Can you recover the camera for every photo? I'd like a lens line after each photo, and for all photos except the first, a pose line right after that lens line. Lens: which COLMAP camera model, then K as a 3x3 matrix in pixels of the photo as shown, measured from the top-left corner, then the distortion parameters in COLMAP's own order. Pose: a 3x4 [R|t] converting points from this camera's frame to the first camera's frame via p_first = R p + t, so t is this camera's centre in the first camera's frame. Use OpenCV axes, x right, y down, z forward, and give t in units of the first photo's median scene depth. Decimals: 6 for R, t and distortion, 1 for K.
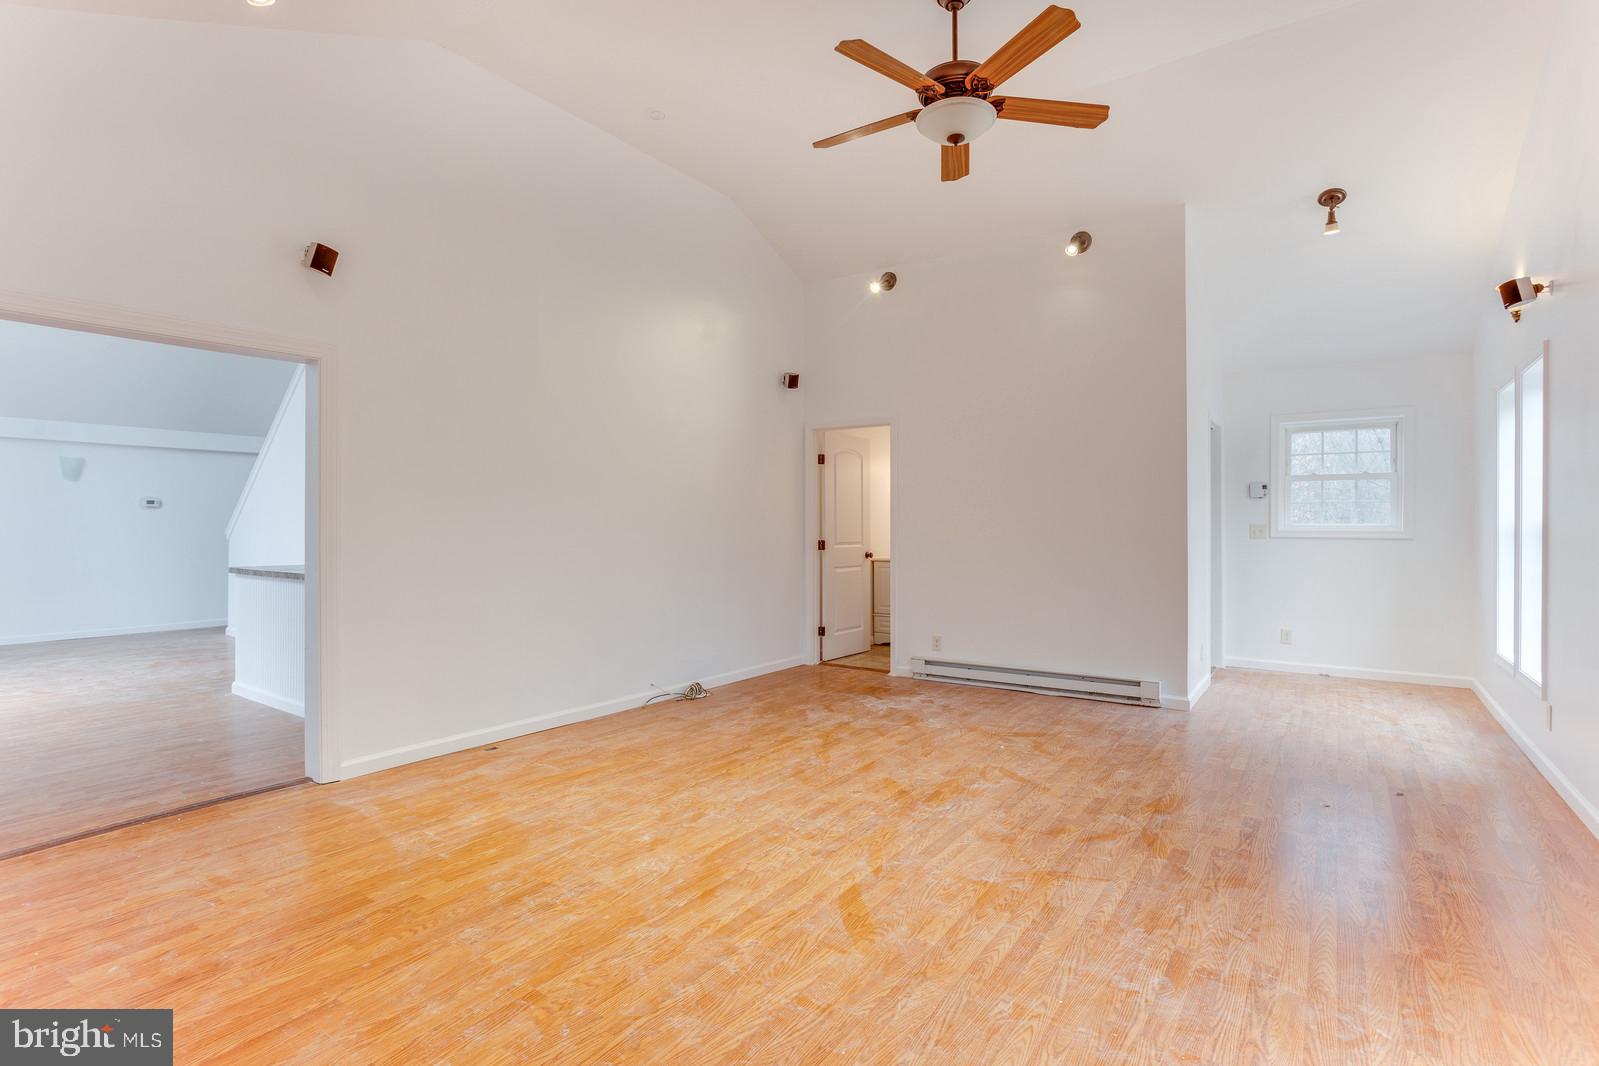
lens RADIAL K [[770.6, 0, 788.7], [0, 770.6, 533.2], [0, 0, 1]] dist [-0.028061, 0.011901]
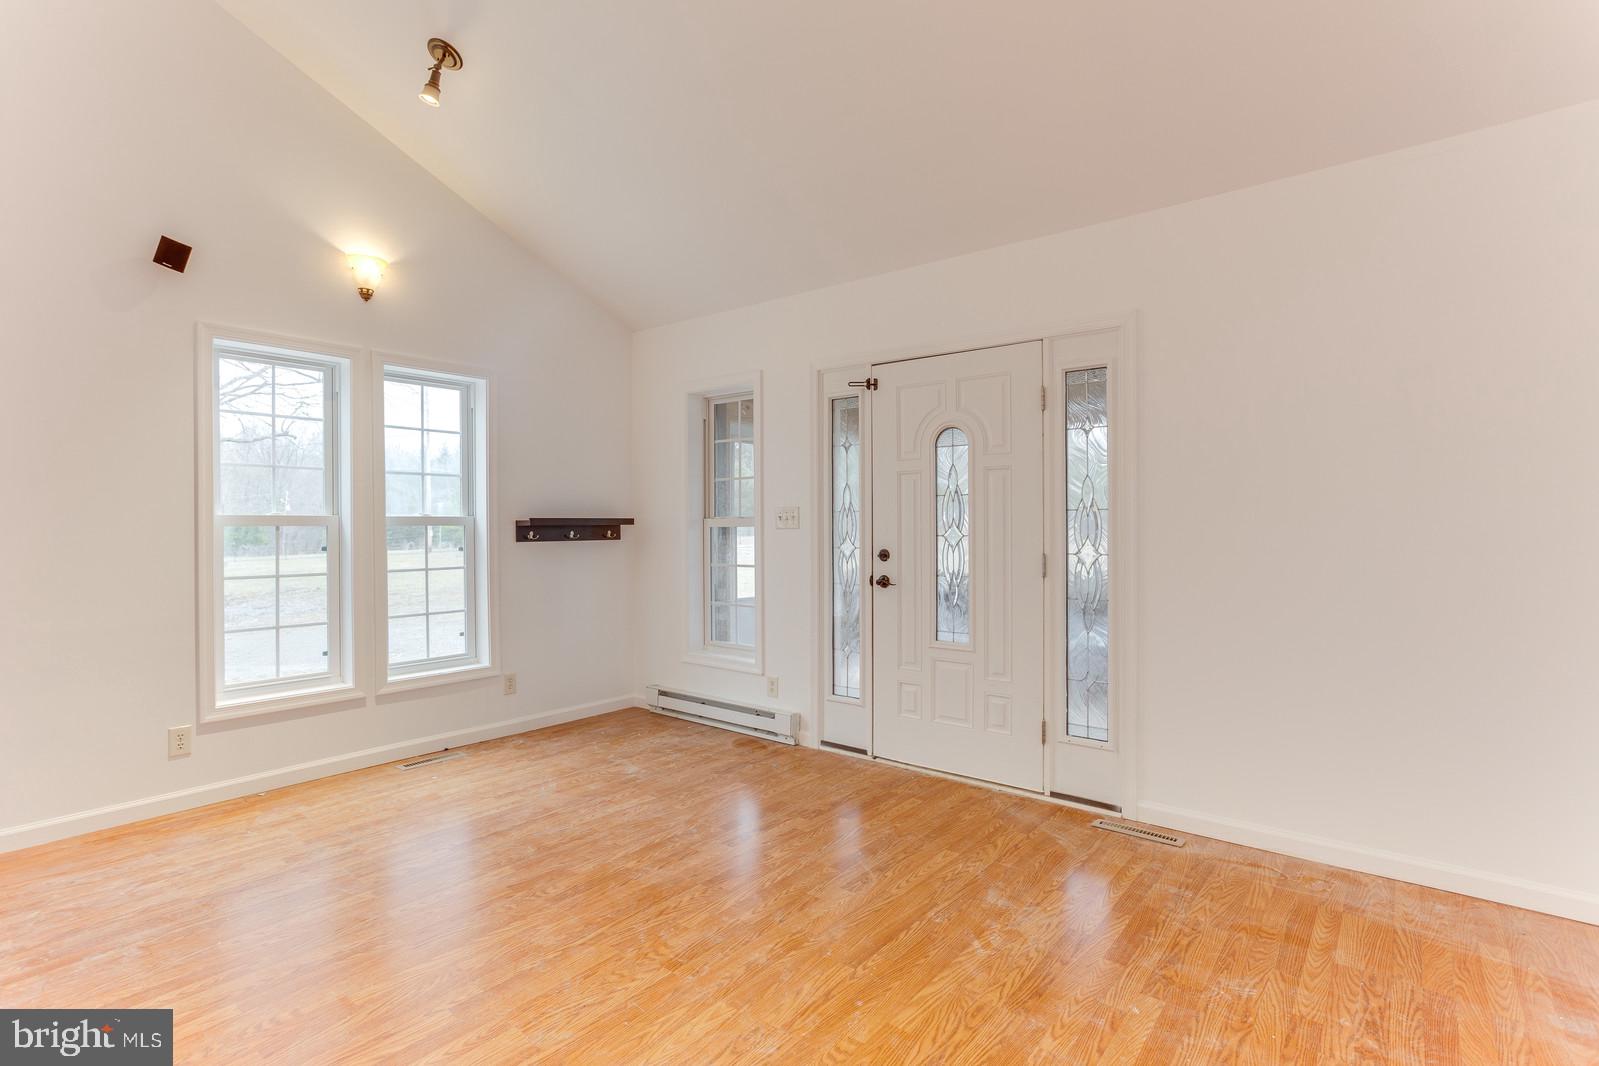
lens RADIAL K [[770.6, 0, 789.3], [0, 770.6, 529.4], [0, 0, 1]] dist [-0.028061, 0.011901]
pose [[-0.997813, 0.006121, 0.065818, -0.376155], [0.007107, 0.999866, 0.014758, -0.013015], [-0.065718, 0.015193, -0.997723, 1.346520]]
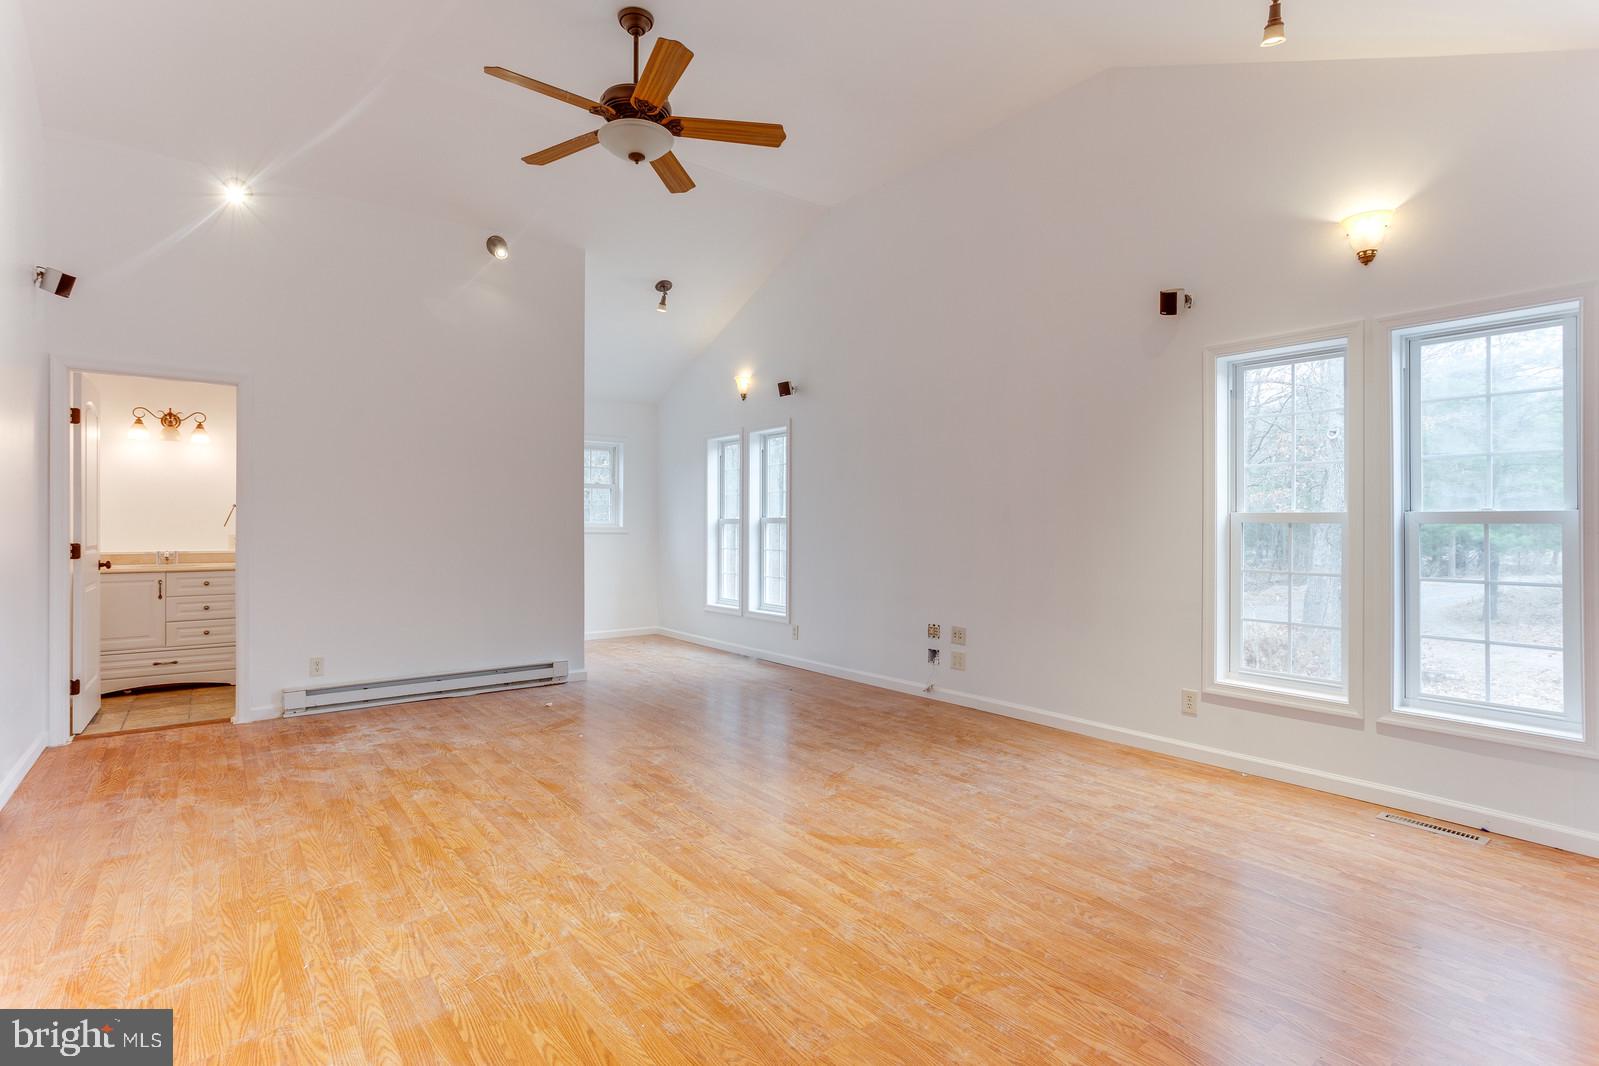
lens RADIAL K [[770.6, 0, 797.0], [0, 770.6, 524.2], [0, 0, 1]] dist [-0.028061, 0.011901]
pose [[0.289092, 0.003515, 0.957295, -0.887136], [0.004246, 0.999979, -0.004954, -0.001370], [-0.957292, 0.005497, 0.289071, 0.587982]]
